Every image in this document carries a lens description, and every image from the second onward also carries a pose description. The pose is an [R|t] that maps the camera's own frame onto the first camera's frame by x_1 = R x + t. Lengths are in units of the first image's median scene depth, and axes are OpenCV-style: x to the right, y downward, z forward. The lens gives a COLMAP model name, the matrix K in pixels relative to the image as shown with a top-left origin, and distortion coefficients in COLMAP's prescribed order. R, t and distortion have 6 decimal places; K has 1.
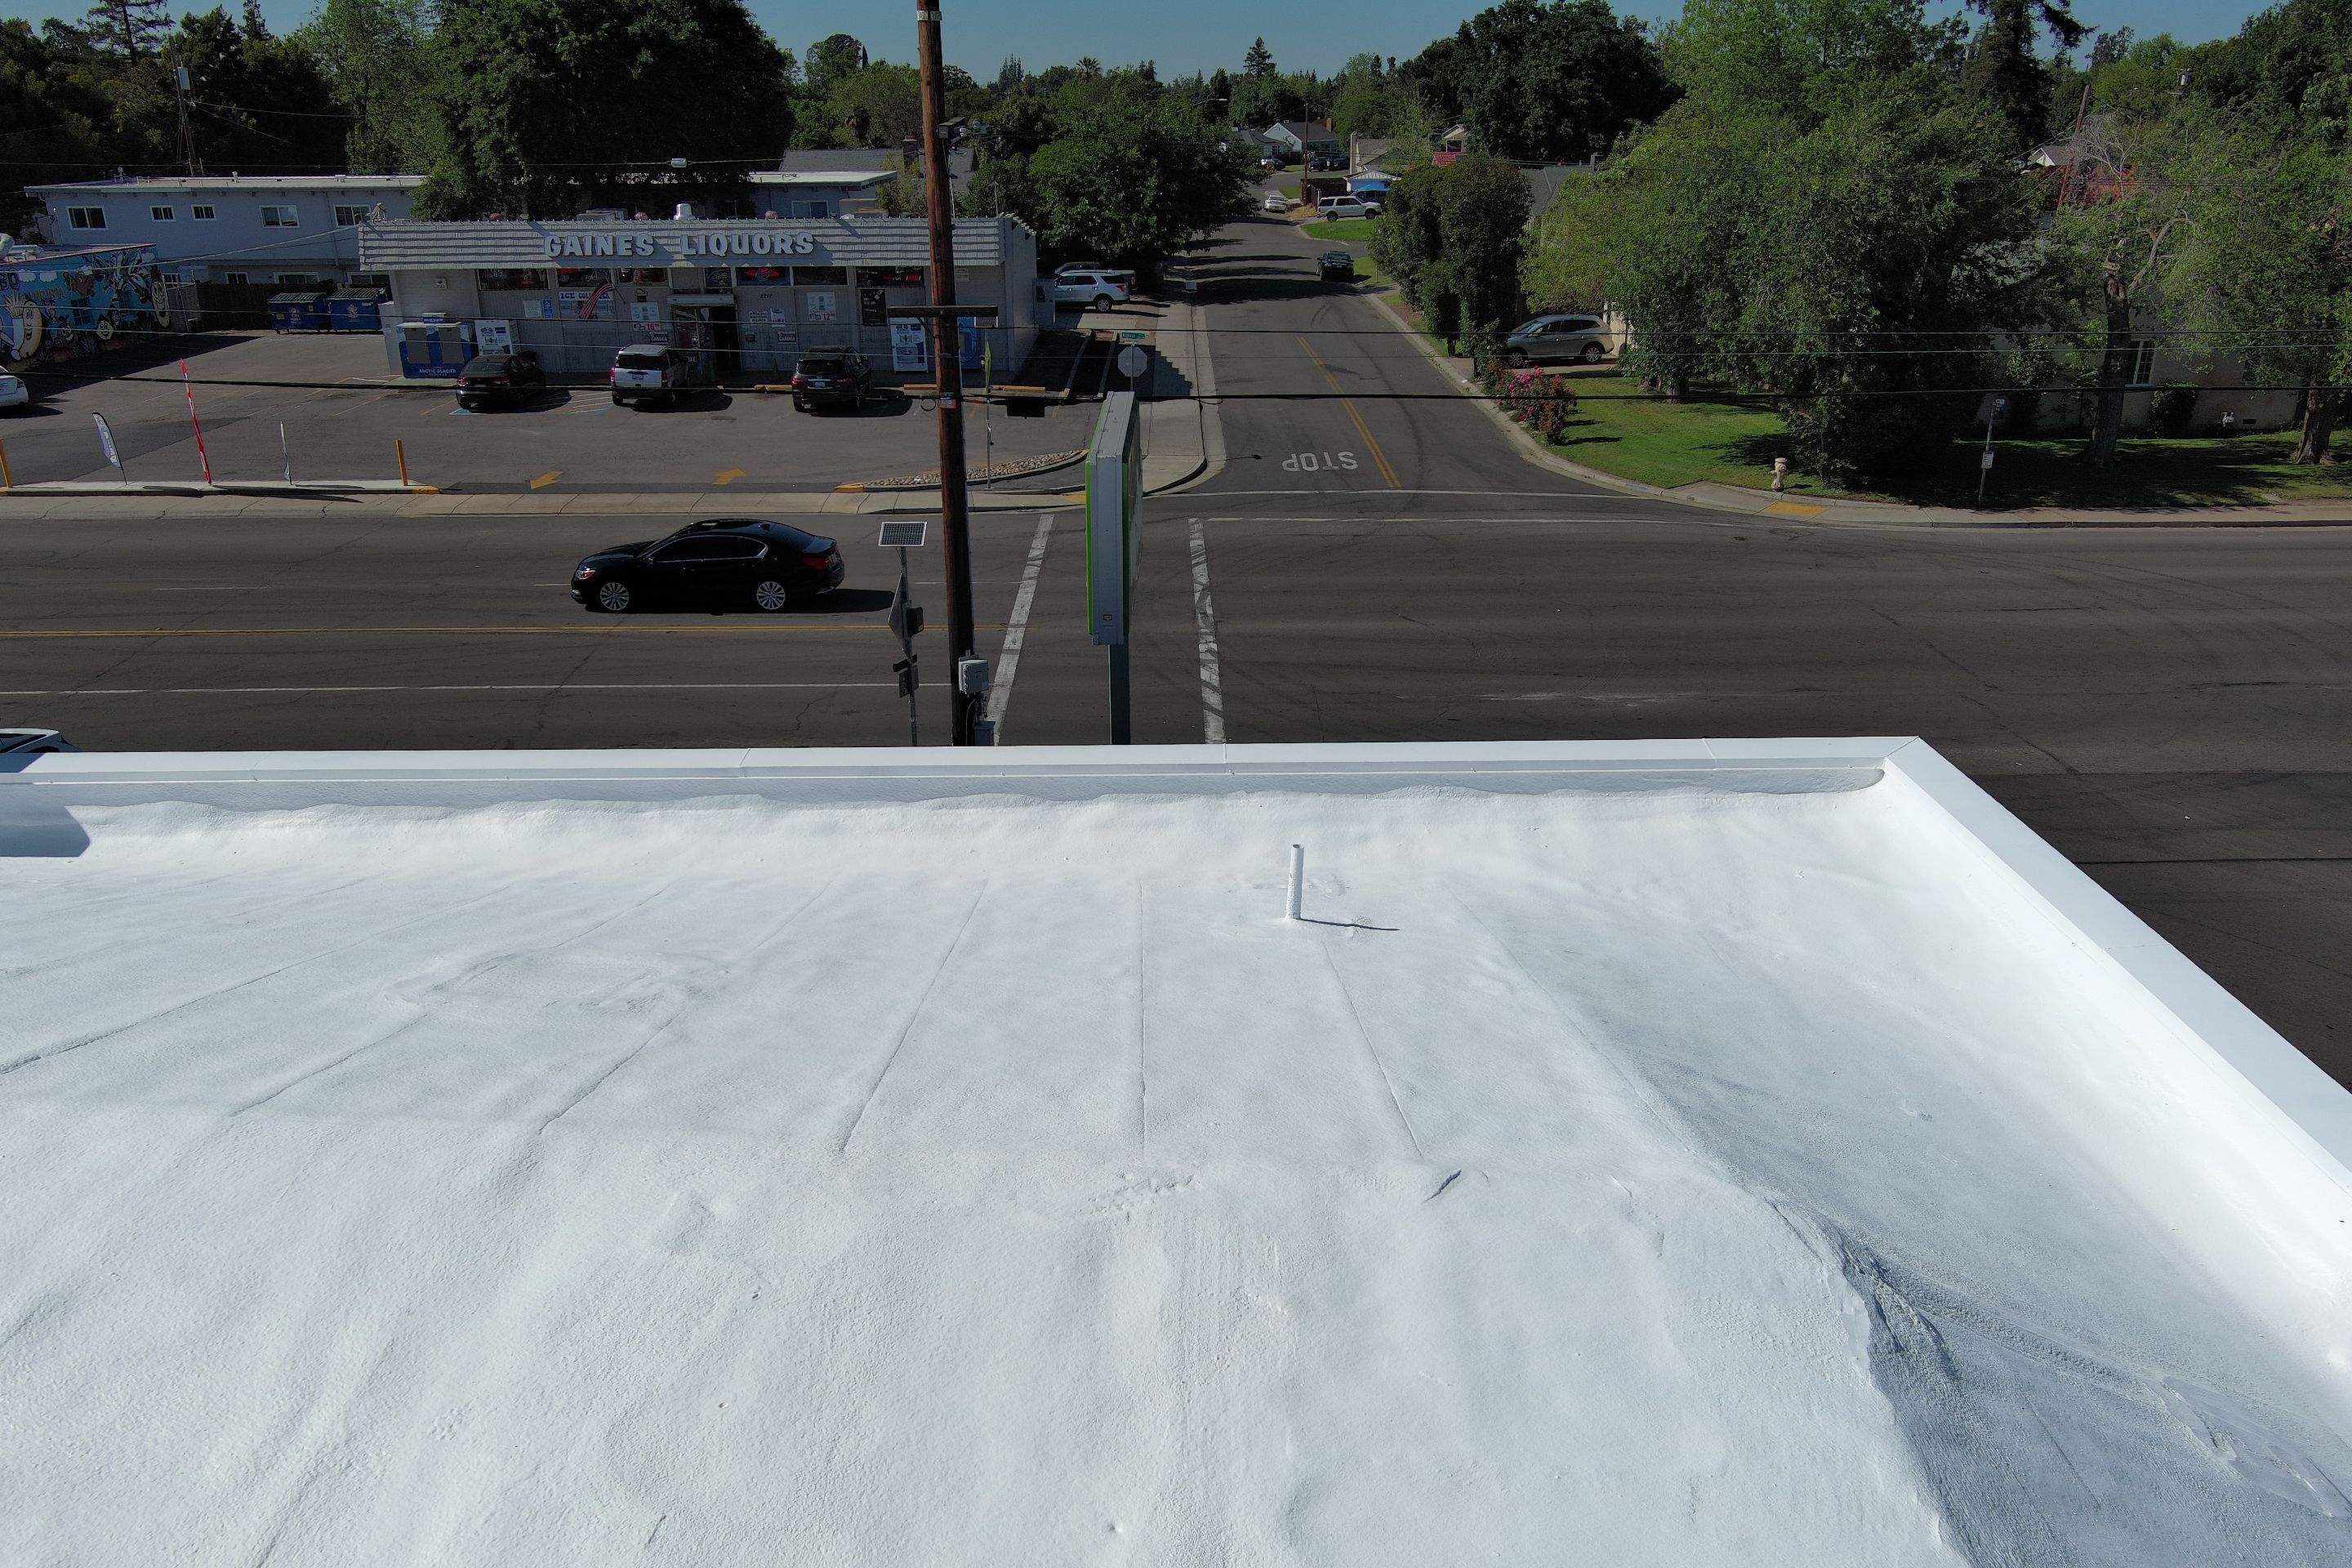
lens RADIAL K [[1825.7, 0, 1171.5], [0, 1825.7, 780.0], [0, 0, 1]] dist [0.017330, -0.015022]
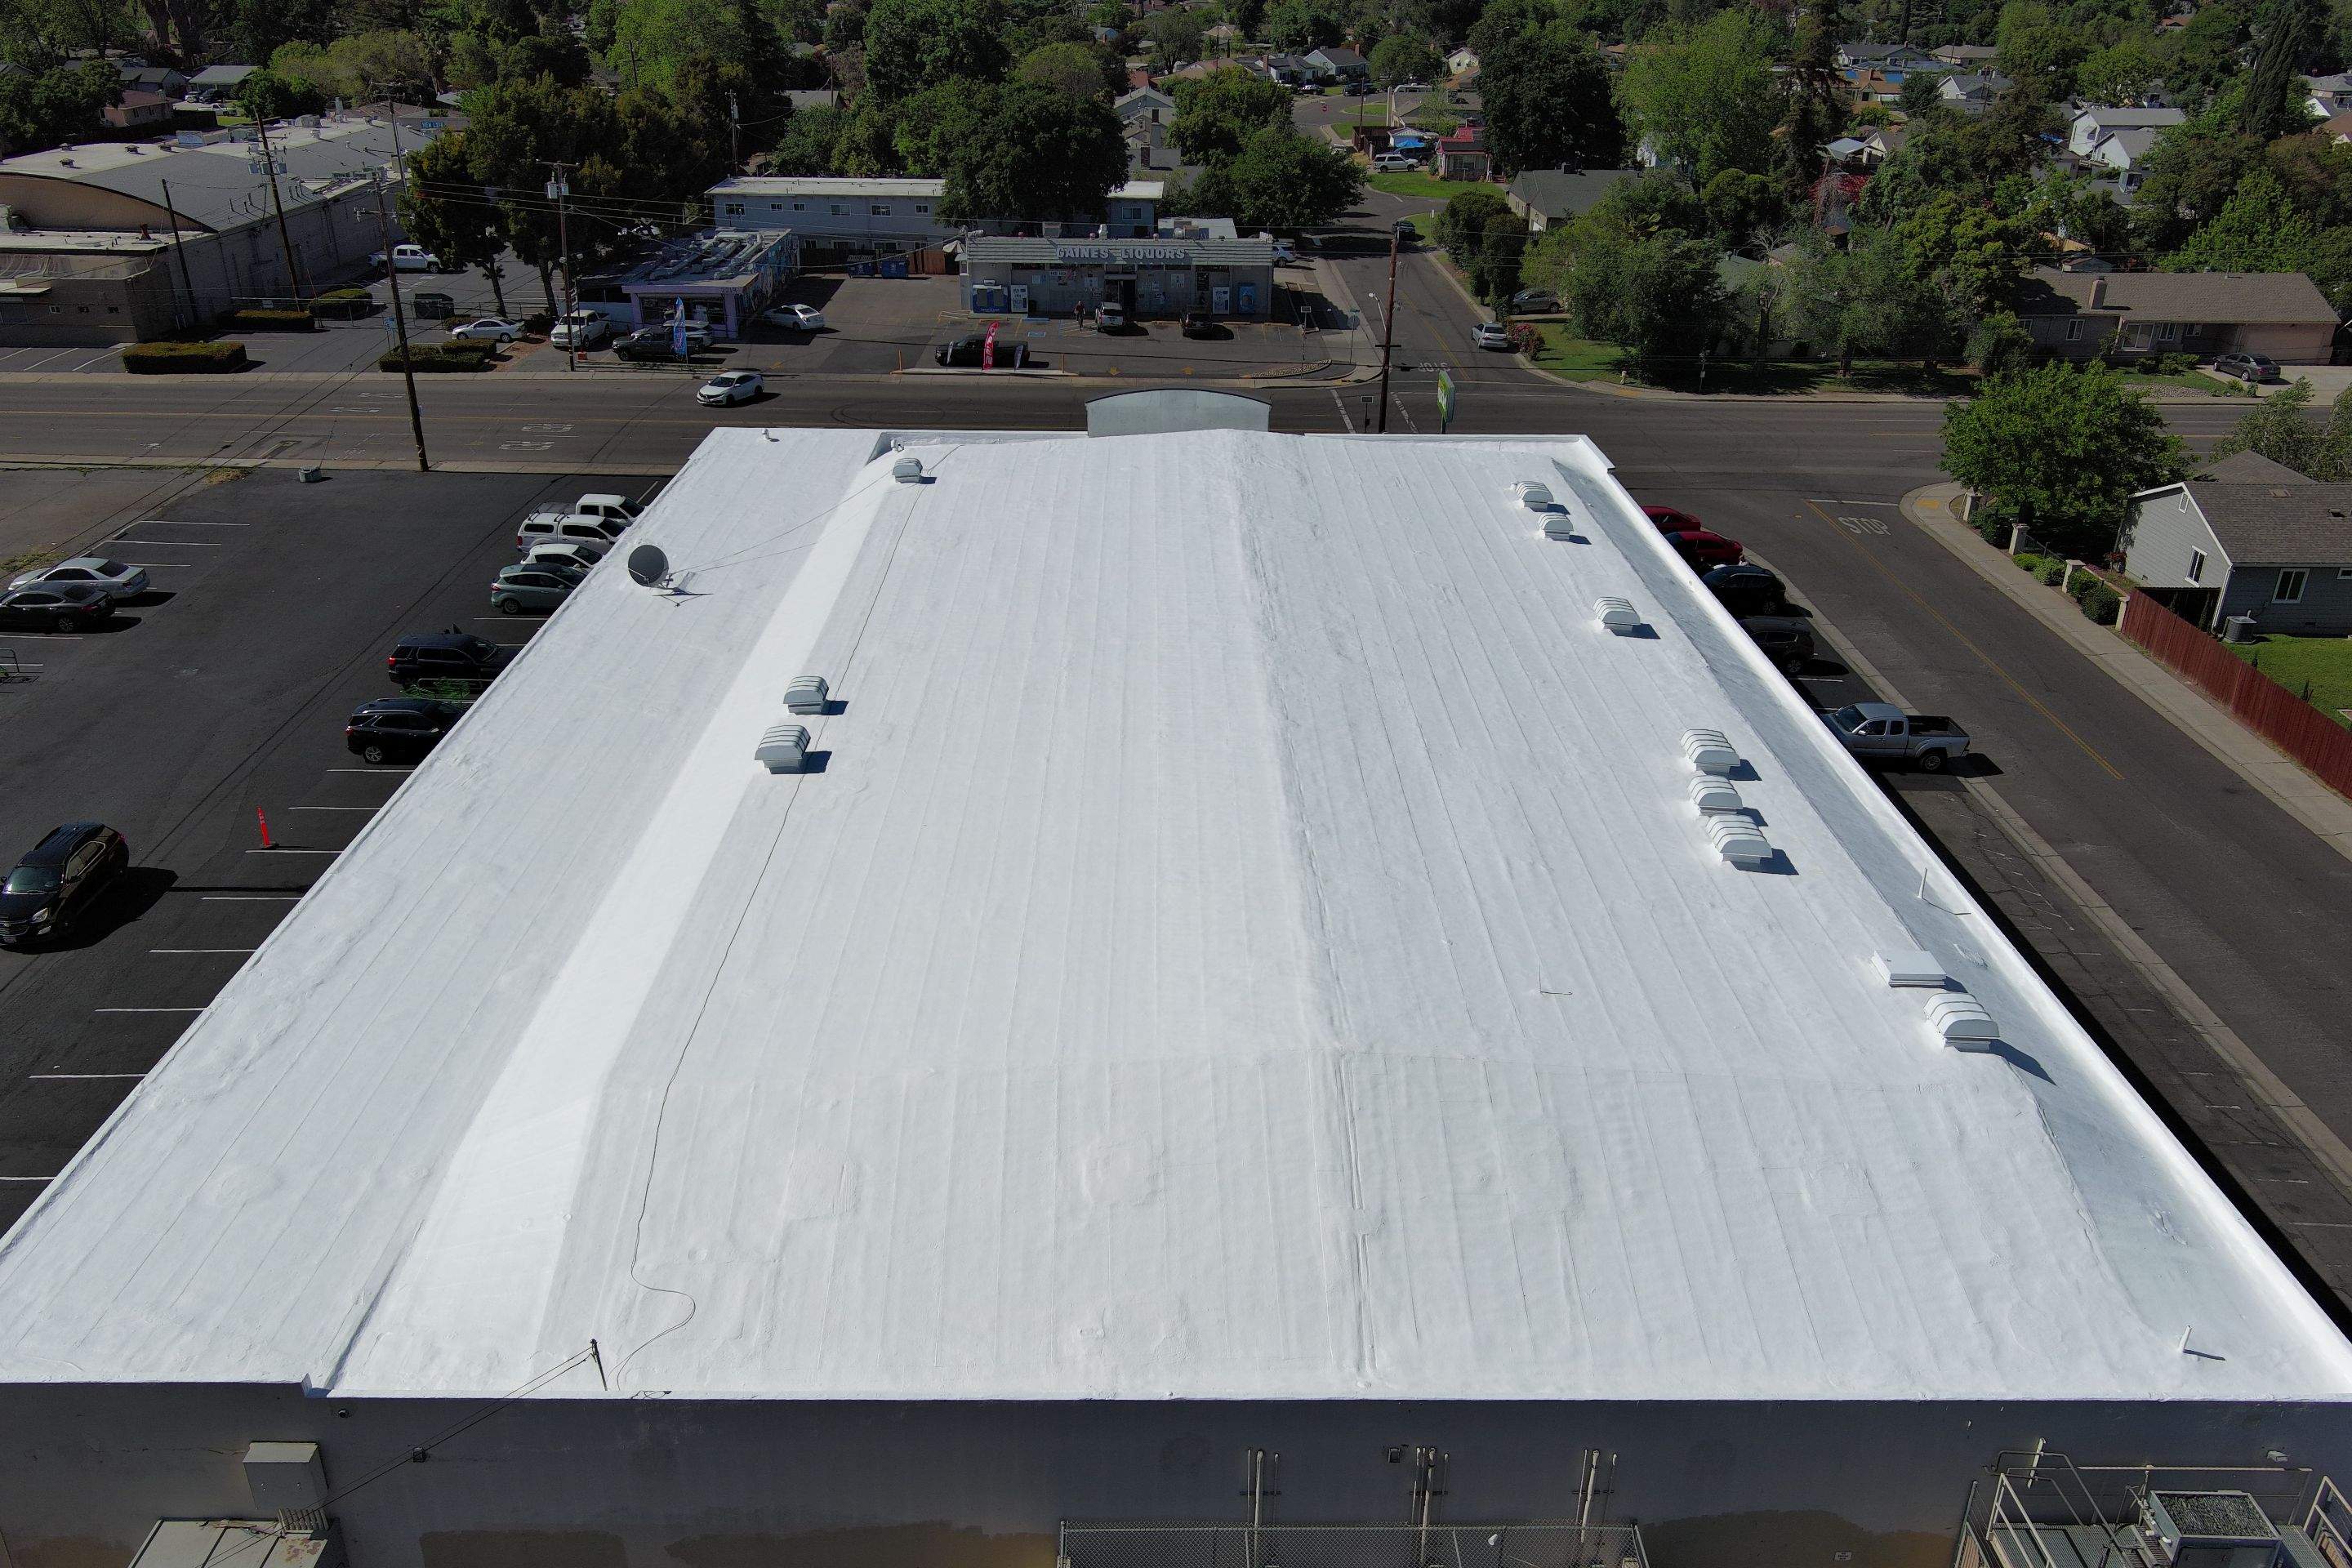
lens RADIAL K [[1825.7, 0, 1171.9], [0, 1825.7, 780.1], [0, 0, 1]] dist [0.017330, -0.015022]
pose [[0.999759, 0.014028, 0.016858, -0.166648], [-0.015283, 0.996929, 0.076809, 0.103861], [-0.015729, -0.077048, 0.996903, -0.798960]]
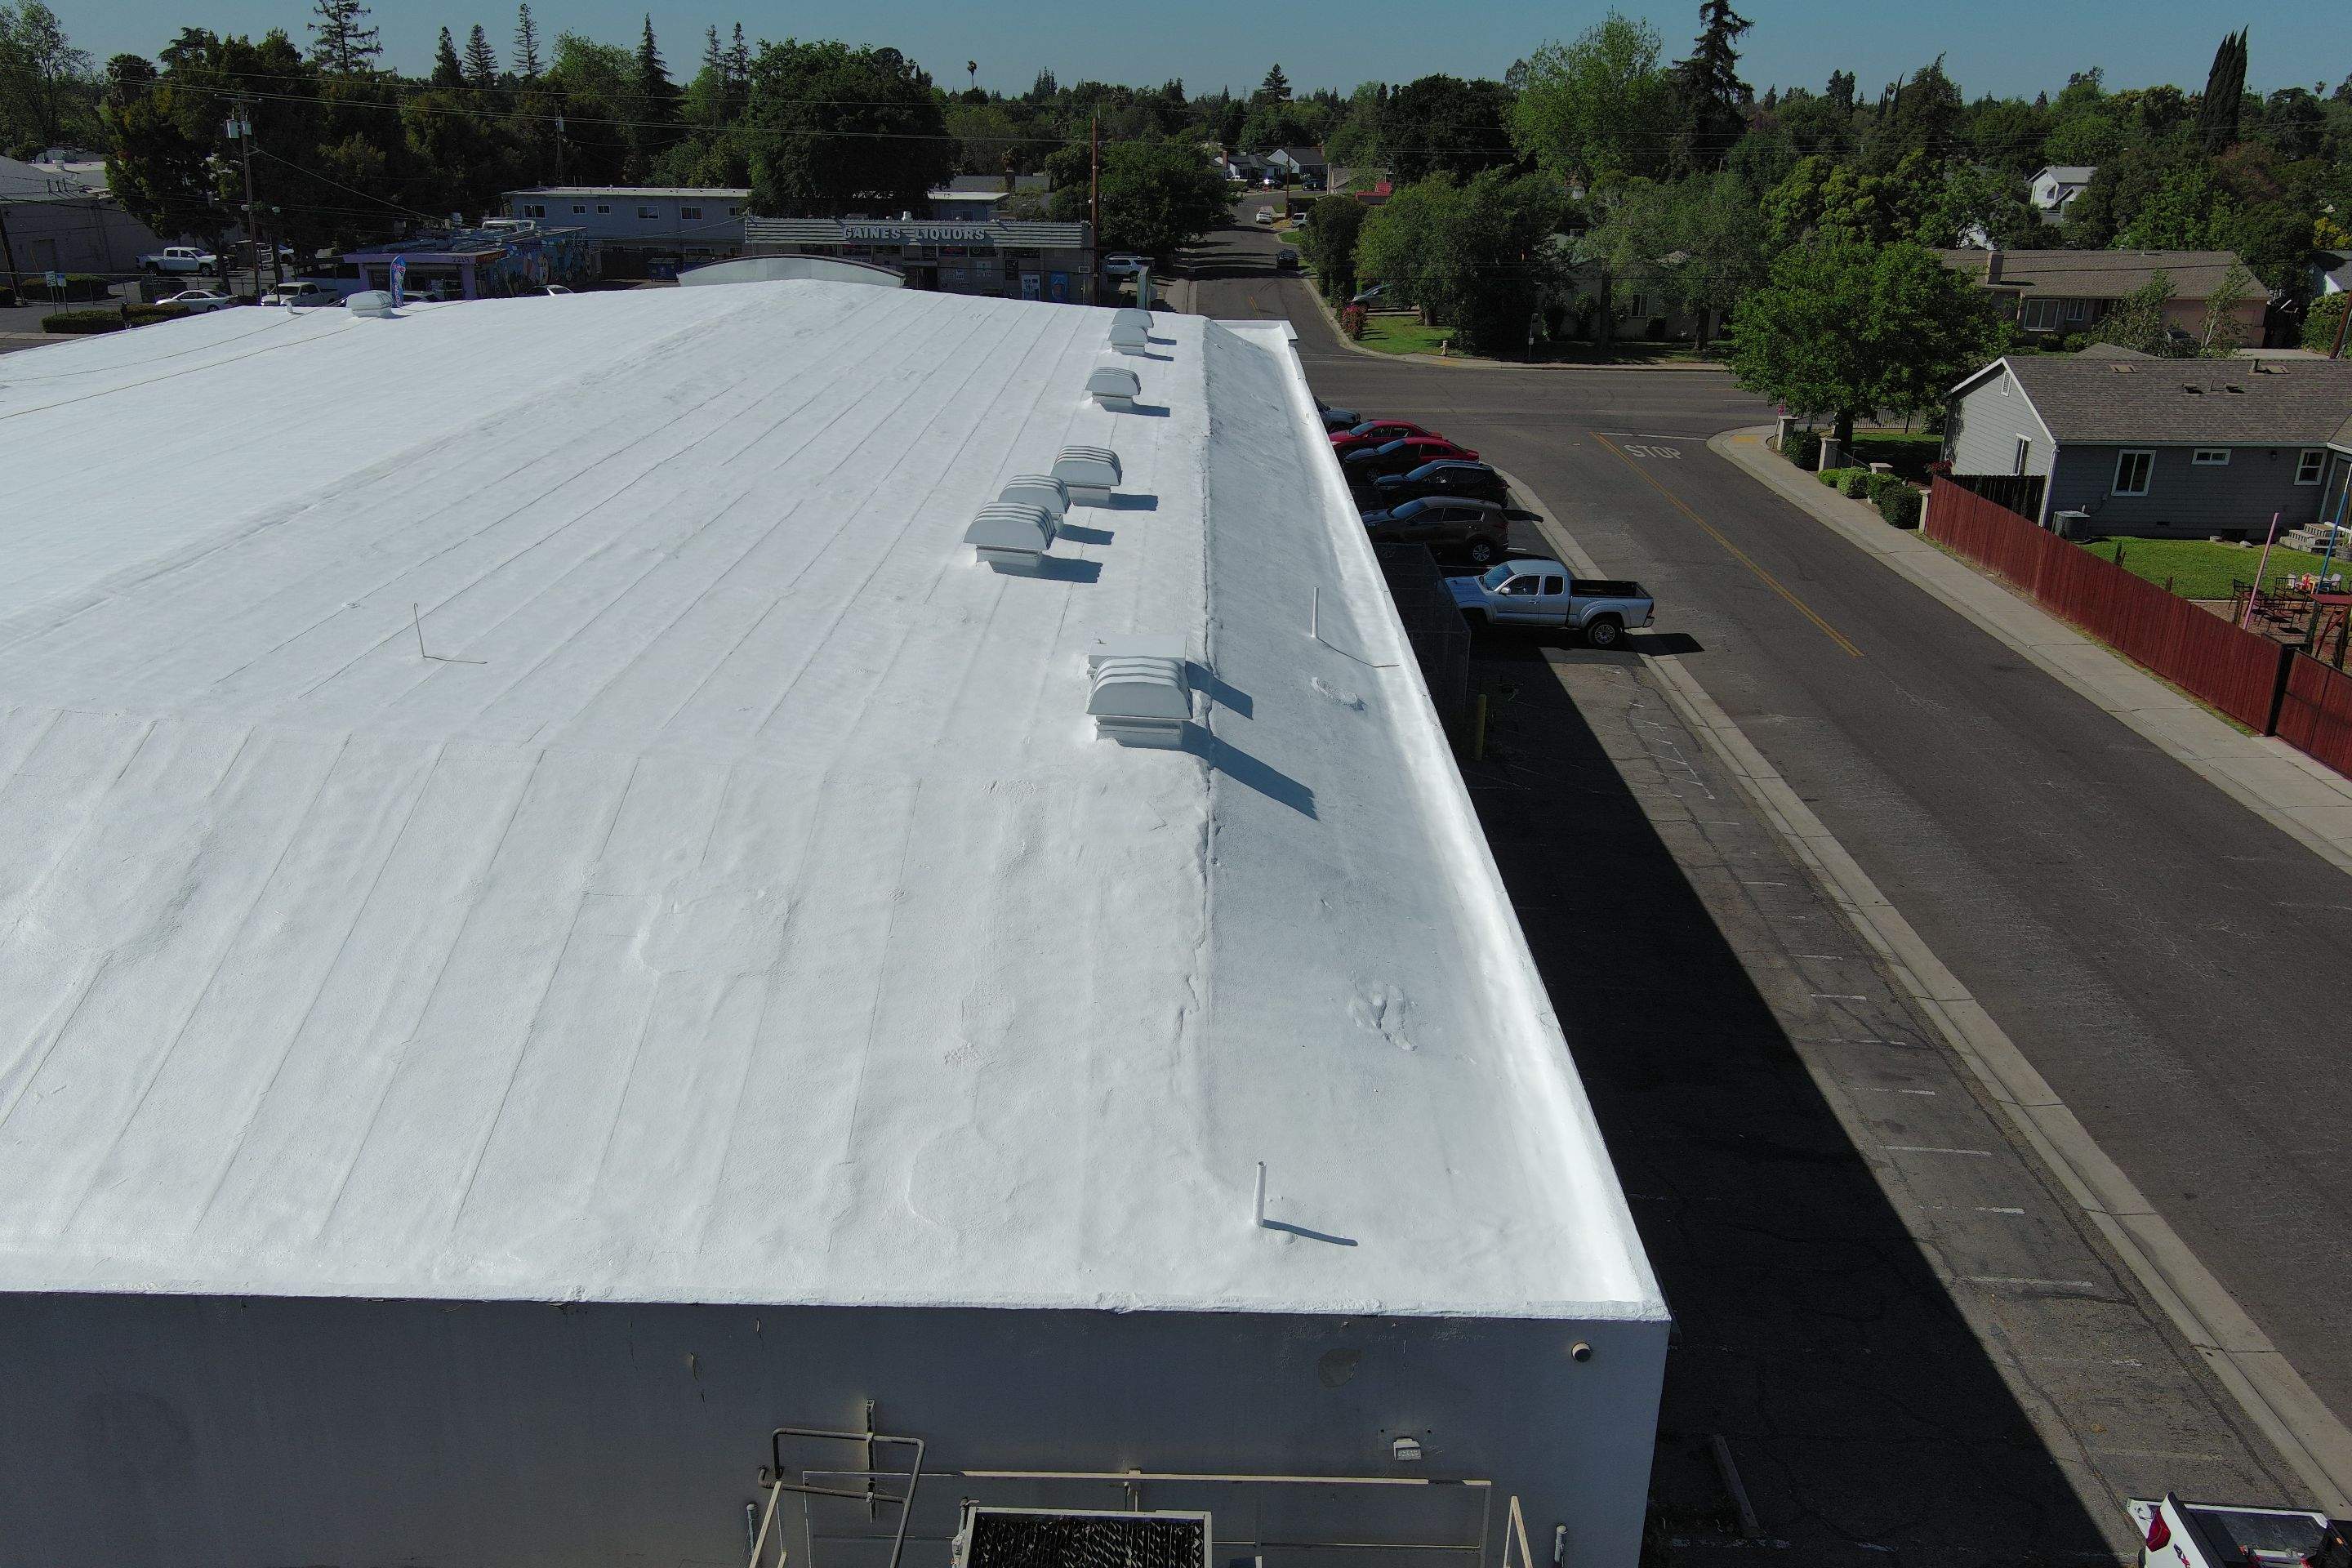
lens RADIAL K [[1825.7, 0, 1170.5], [0, 1825.7, 782.6], [0, 0, 1]] dist [0.017330, -0.015022]
pose [[0.999690, 0.023838, -0.007198, 0.017405], [-0.023860, 0.999711, -0.003050, 0.194605], [0.007123, 0.003221, 0.999969, -0.628768]]
